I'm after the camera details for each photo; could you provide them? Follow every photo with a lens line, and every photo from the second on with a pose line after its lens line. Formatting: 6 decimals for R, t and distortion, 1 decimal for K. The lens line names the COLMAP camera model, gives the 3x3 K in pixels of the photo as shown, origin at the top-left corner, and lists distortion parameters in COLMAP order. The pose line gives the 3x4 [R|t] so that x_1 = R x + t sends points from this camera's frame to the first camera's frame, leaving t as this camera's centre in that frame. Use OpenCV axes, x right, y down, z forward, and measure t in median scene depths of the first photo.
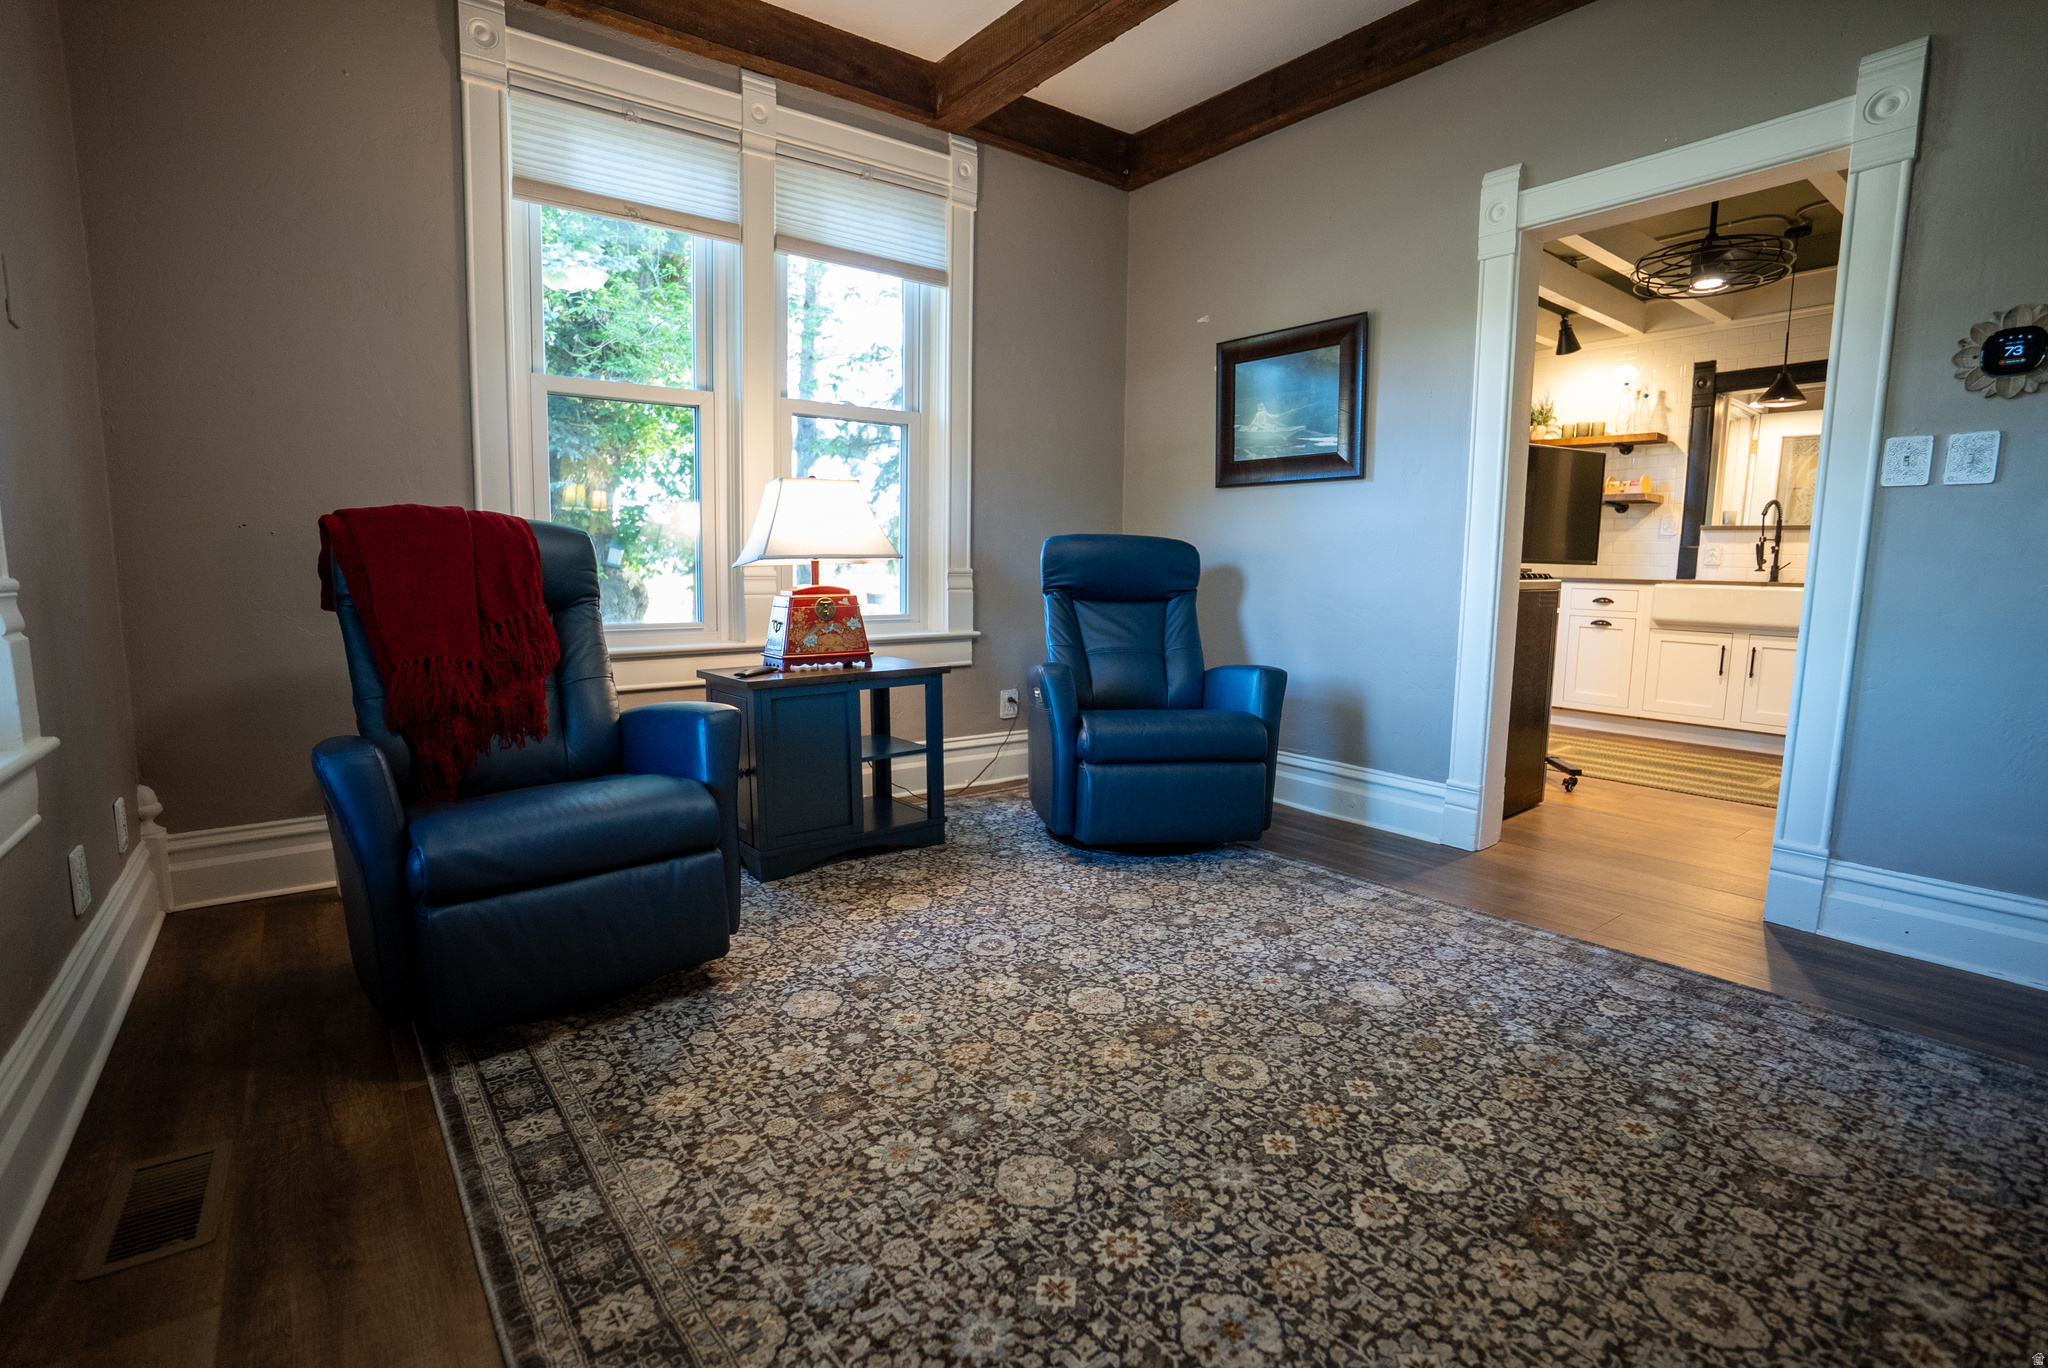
lens RADIAL K [[945.3, 0, 1025.7], [0, 945.3, 686.4], [0, 0, 1]] dist [-0.081209, 0.028851]
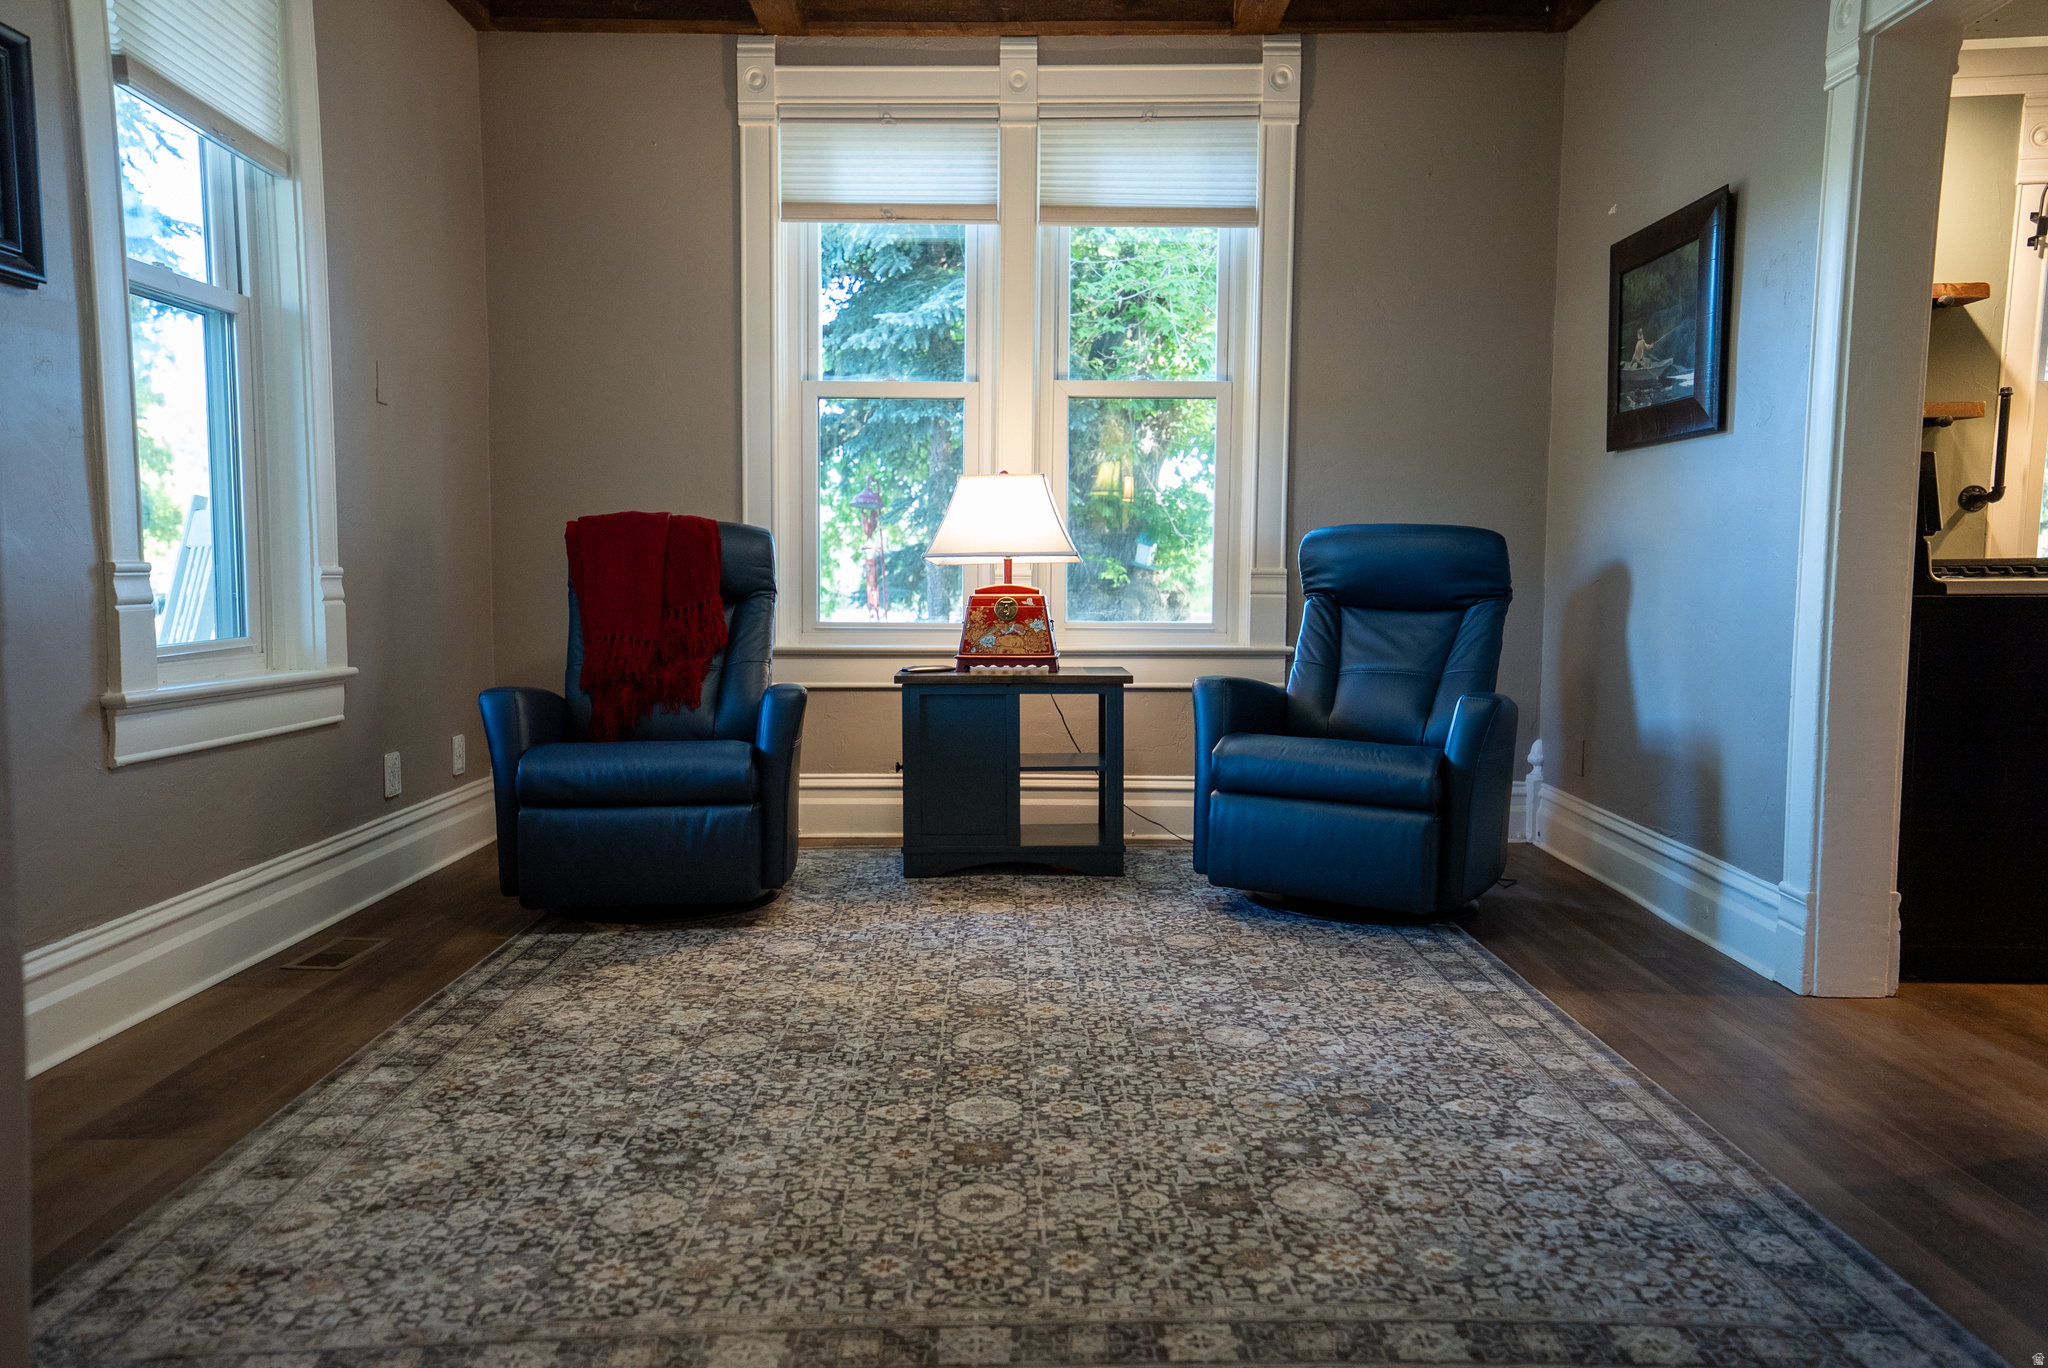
lens RADIAL K [[1514.7, 0, 1024.0], [0, 1514.7, 684.0], [0, 0, 1]] dist [0.007945, 0.091198]
pose [[0.789450, 0.043657, -0.612261, 0.736502], [-0.076380, 0.996702, -0.027415, 0.034196], [0.609045, 0.068408, 0.790180, -0.198373]]
